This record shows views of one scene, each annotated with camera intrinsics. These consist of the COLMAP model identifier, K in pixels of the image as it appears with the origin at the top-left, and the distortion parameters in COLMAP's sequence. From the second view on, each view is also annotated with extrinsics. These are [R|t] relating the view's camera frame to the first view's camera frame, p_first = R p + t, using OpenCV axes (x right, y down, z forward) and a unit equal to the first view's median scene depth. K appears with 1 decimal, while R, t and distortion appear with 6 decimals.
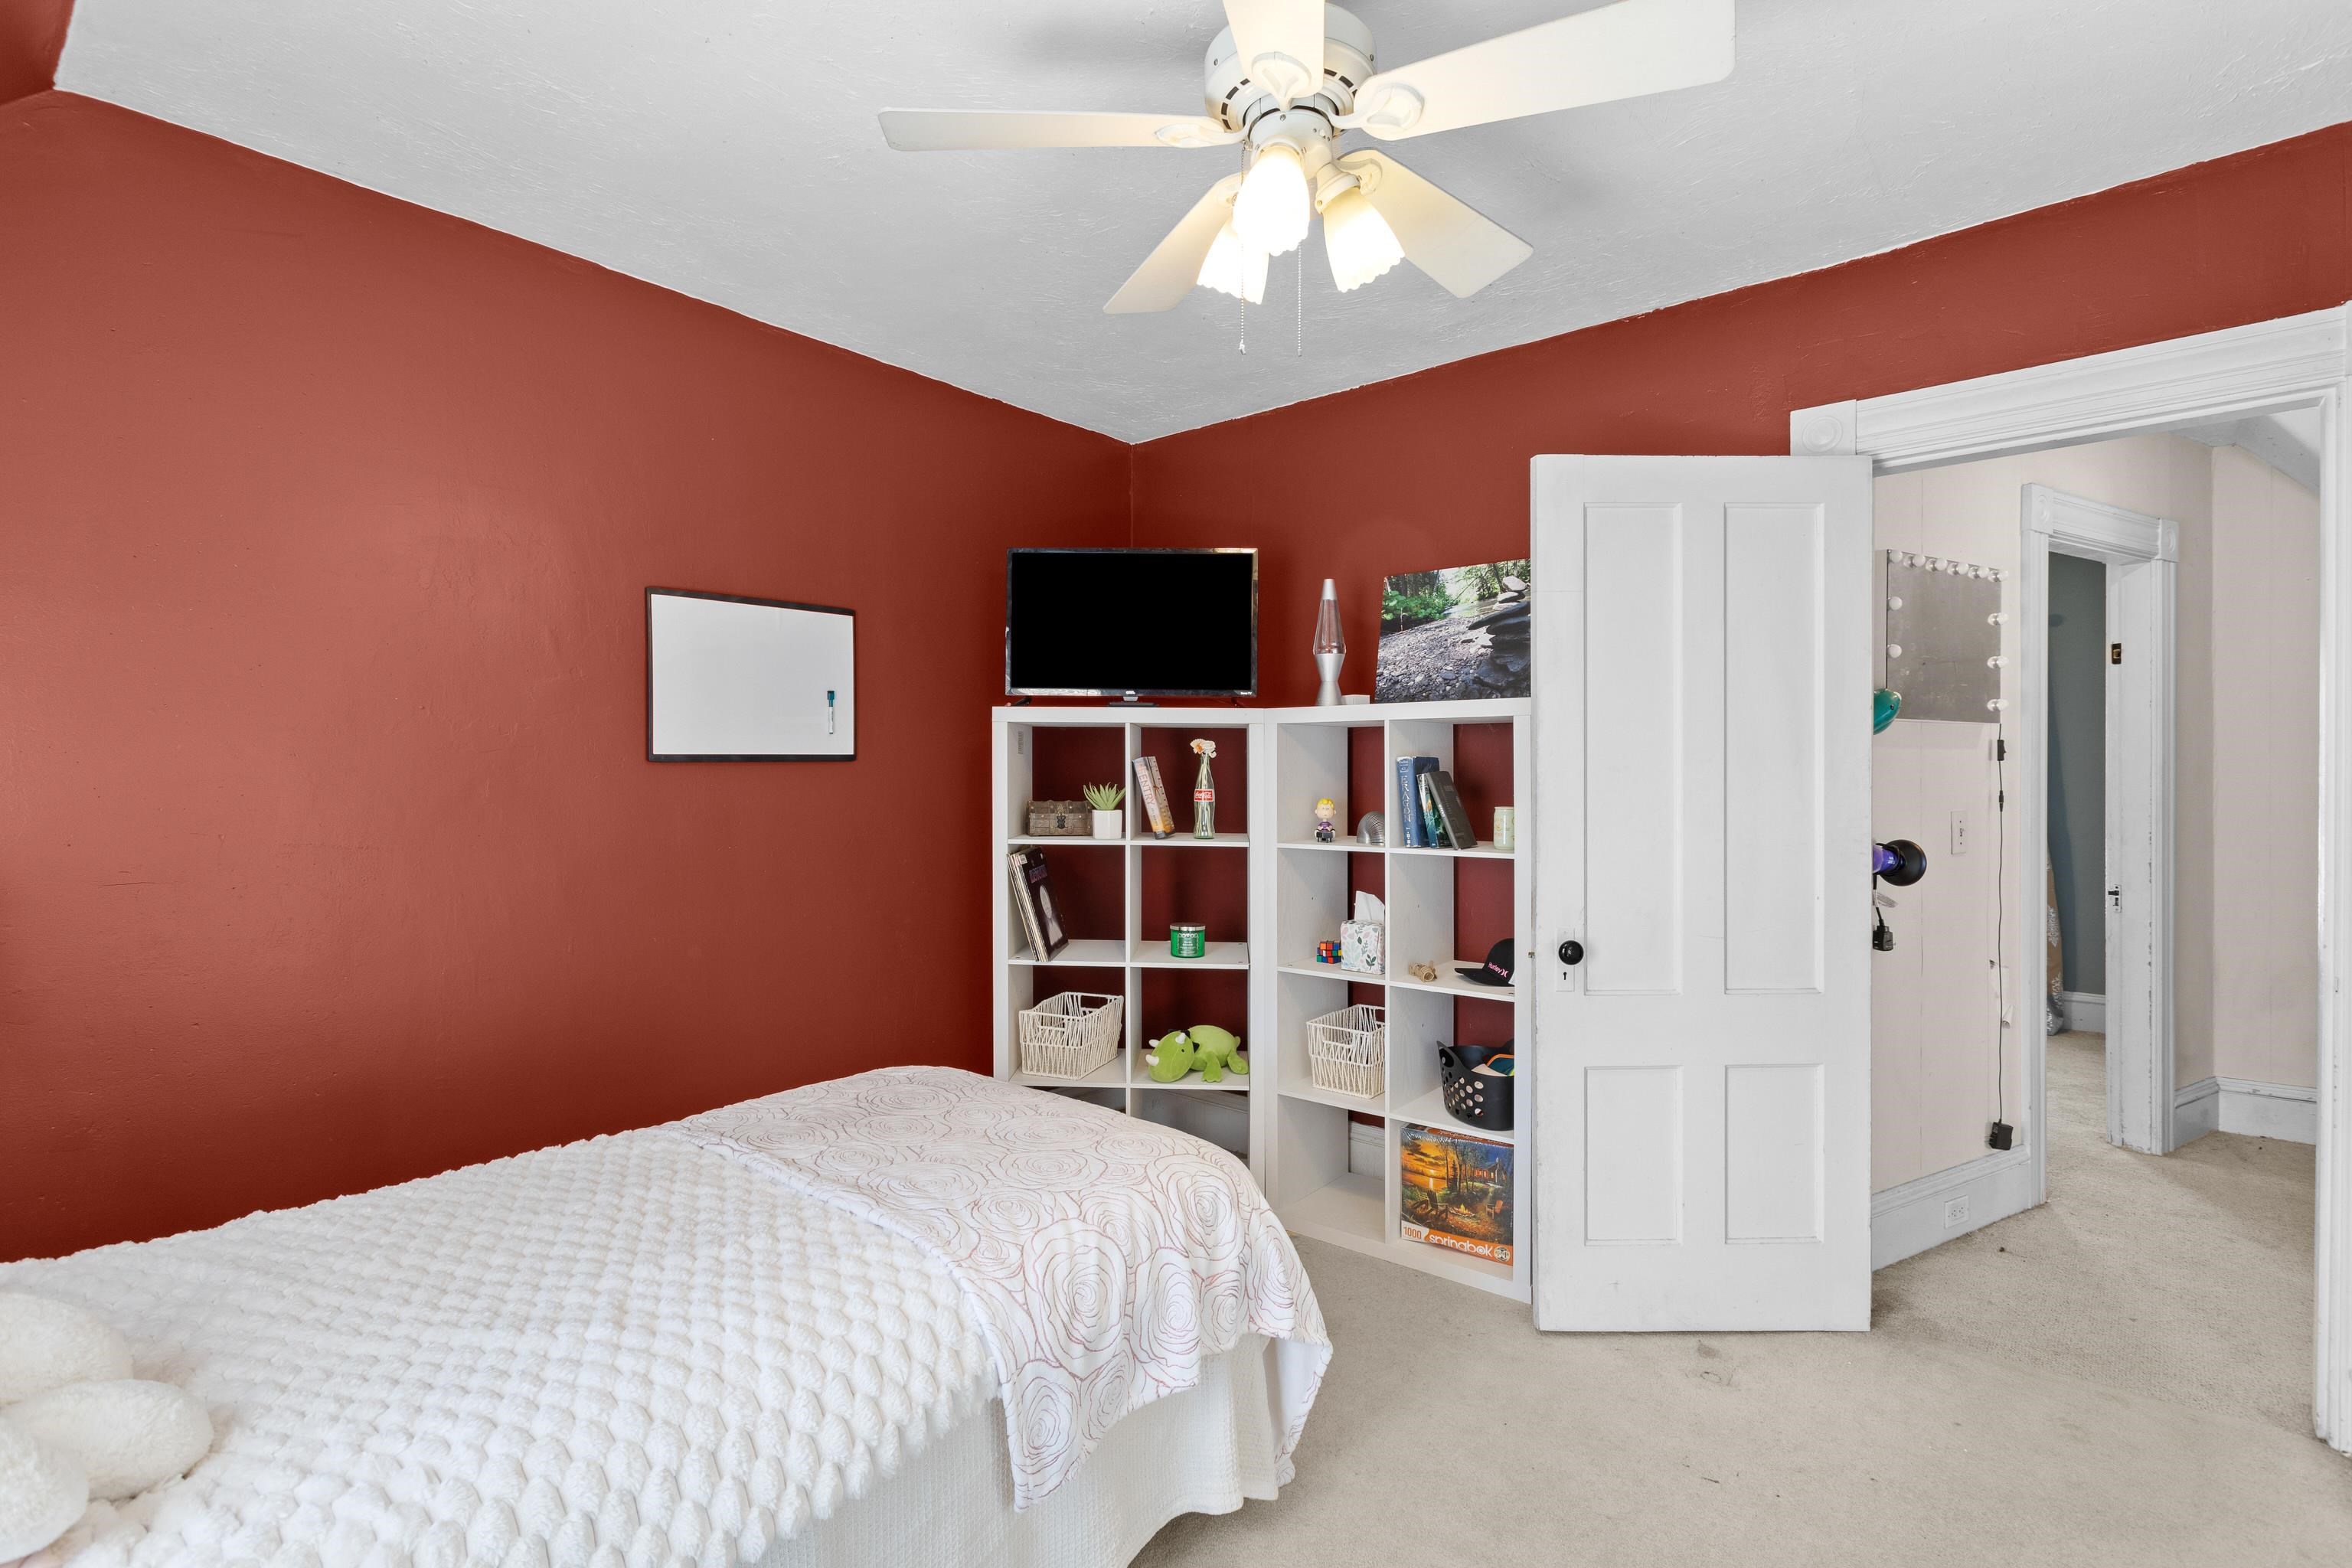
lens RADIAL K [[1104.8, 0, 1176.0], [0, 1104.8, 784.0], [0, 0, 1]] dist [-0.000096, 0.000203]
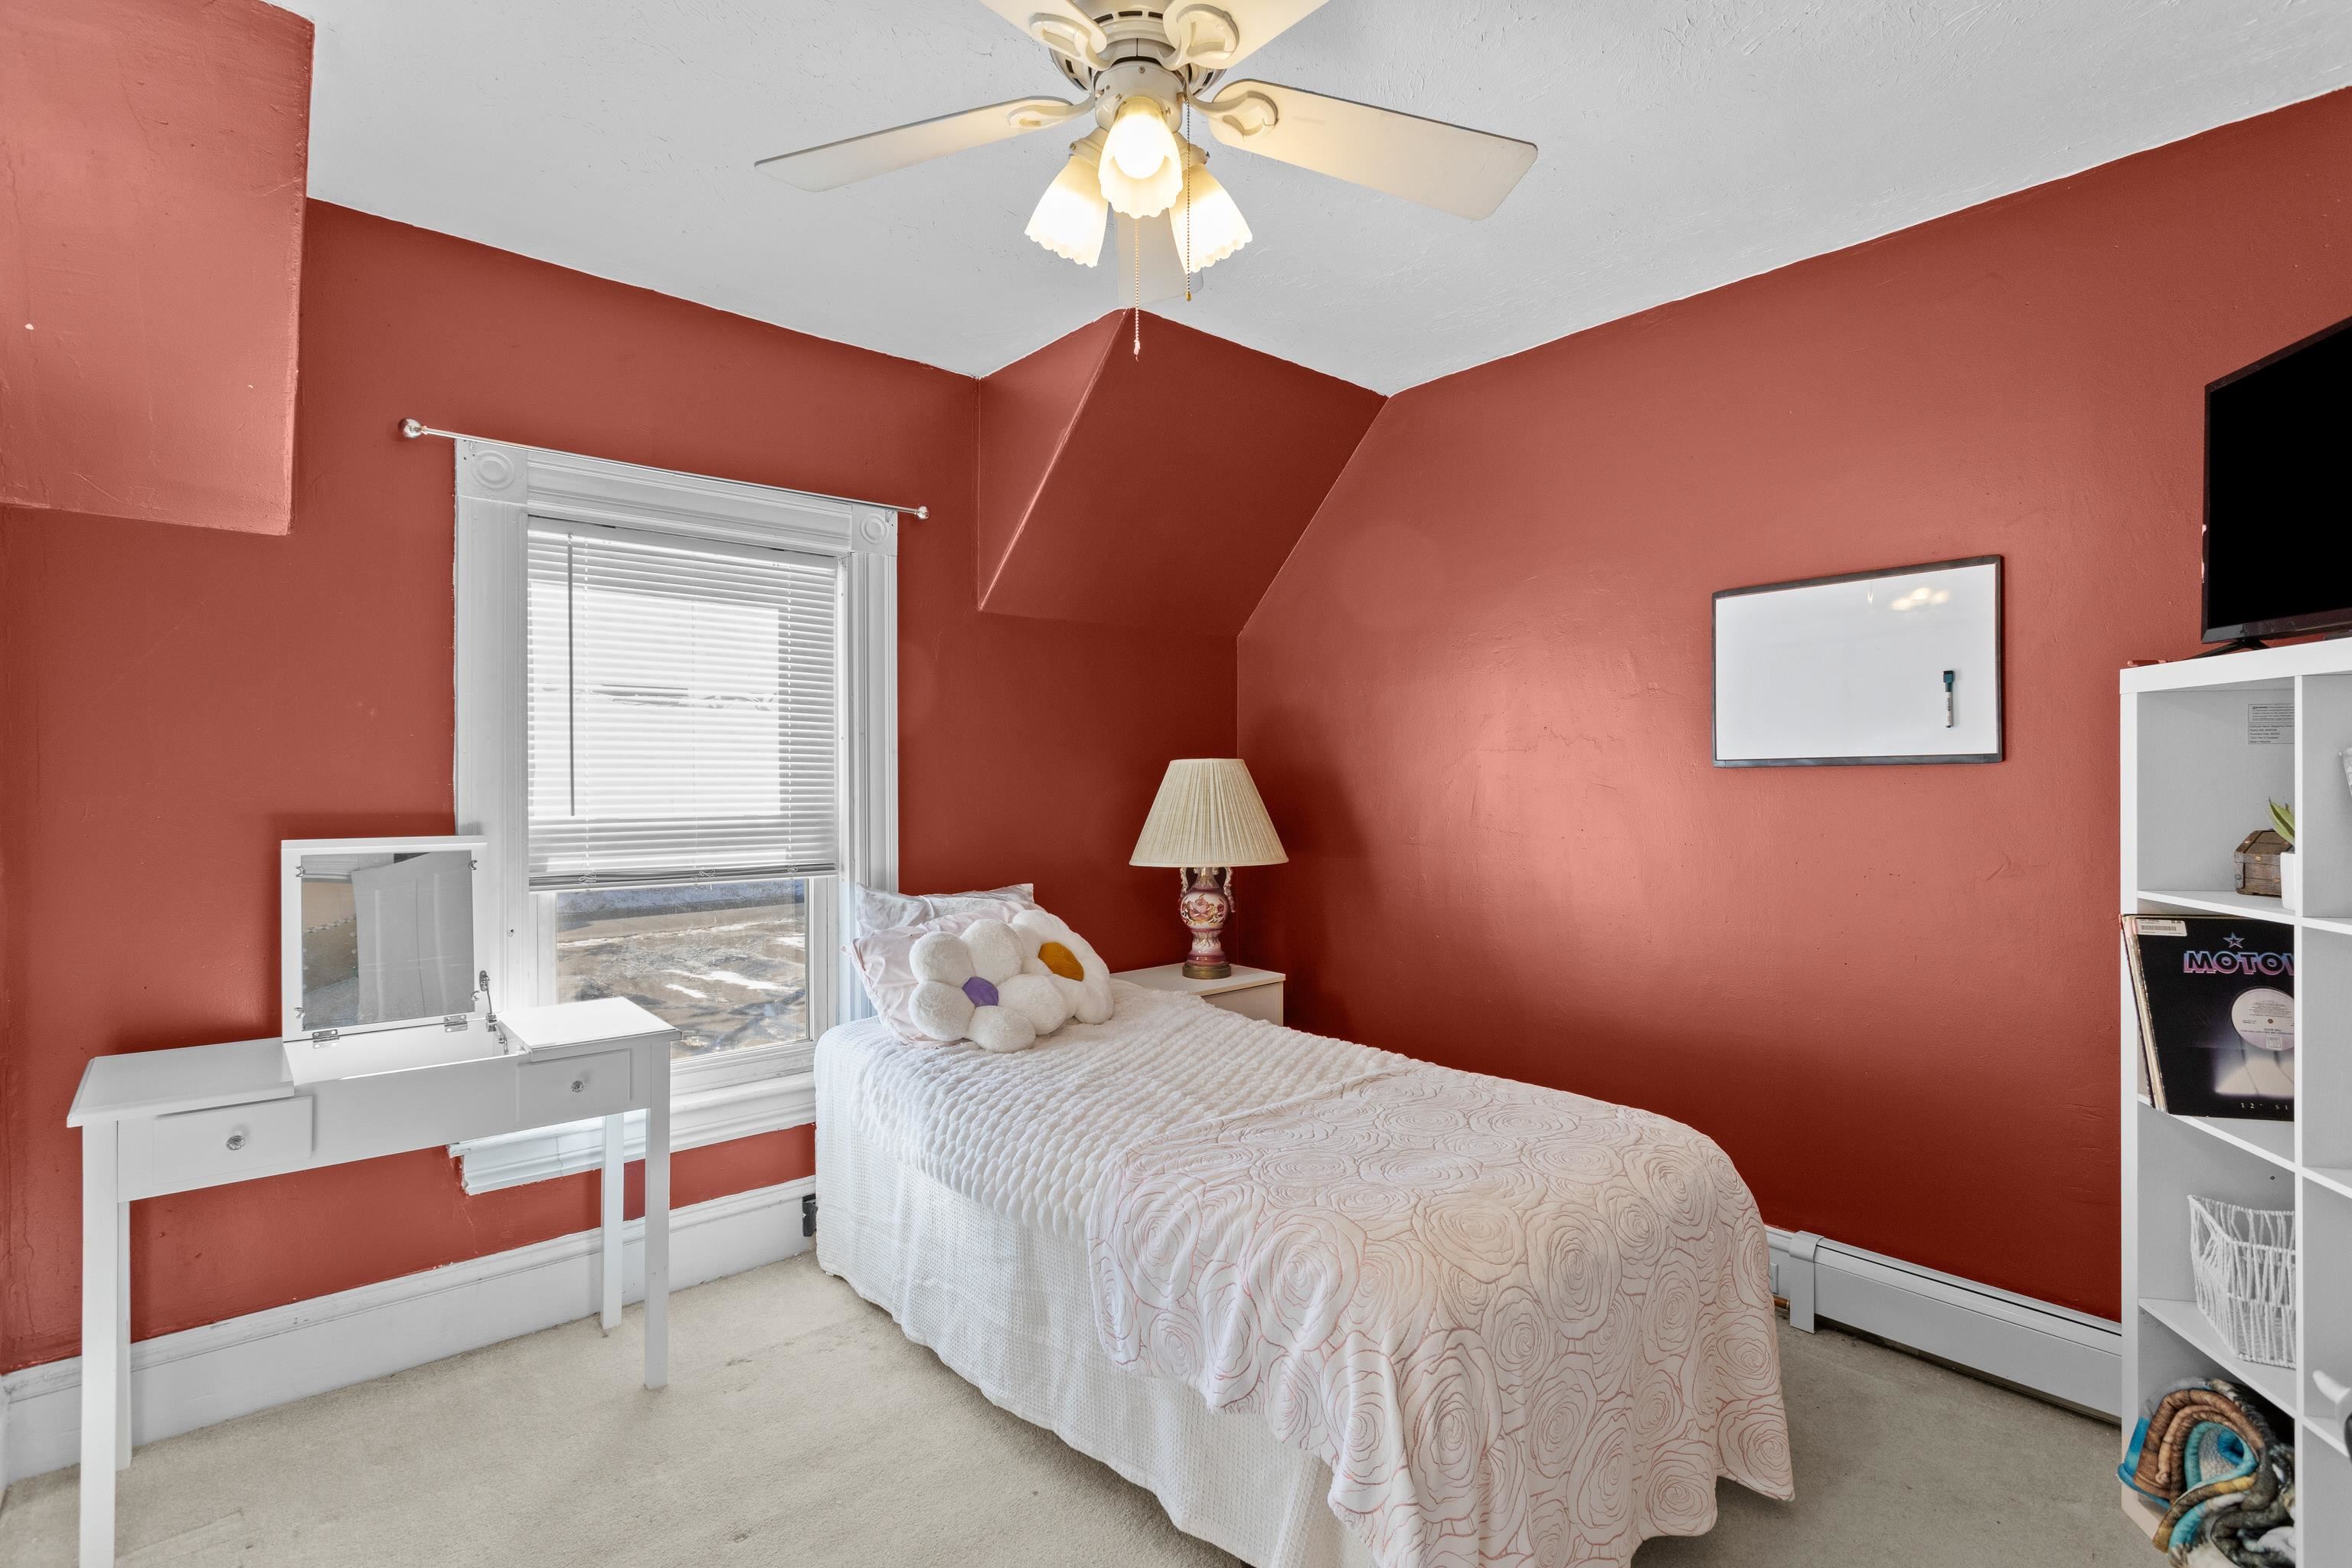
lens RADIAL K [[1104.8, 0, 1176.0], [0, 1104.8, 784.0], [0, 0, 1]] dist [-0.000096, 0.000203]
pose [[-0.155661, 0.002000, -0.987809, 0.568872], [-0.012797, 0.999910, 0.004041, -0.002830], [0.987728, 0.013270, -0.155621, 0.655323]]
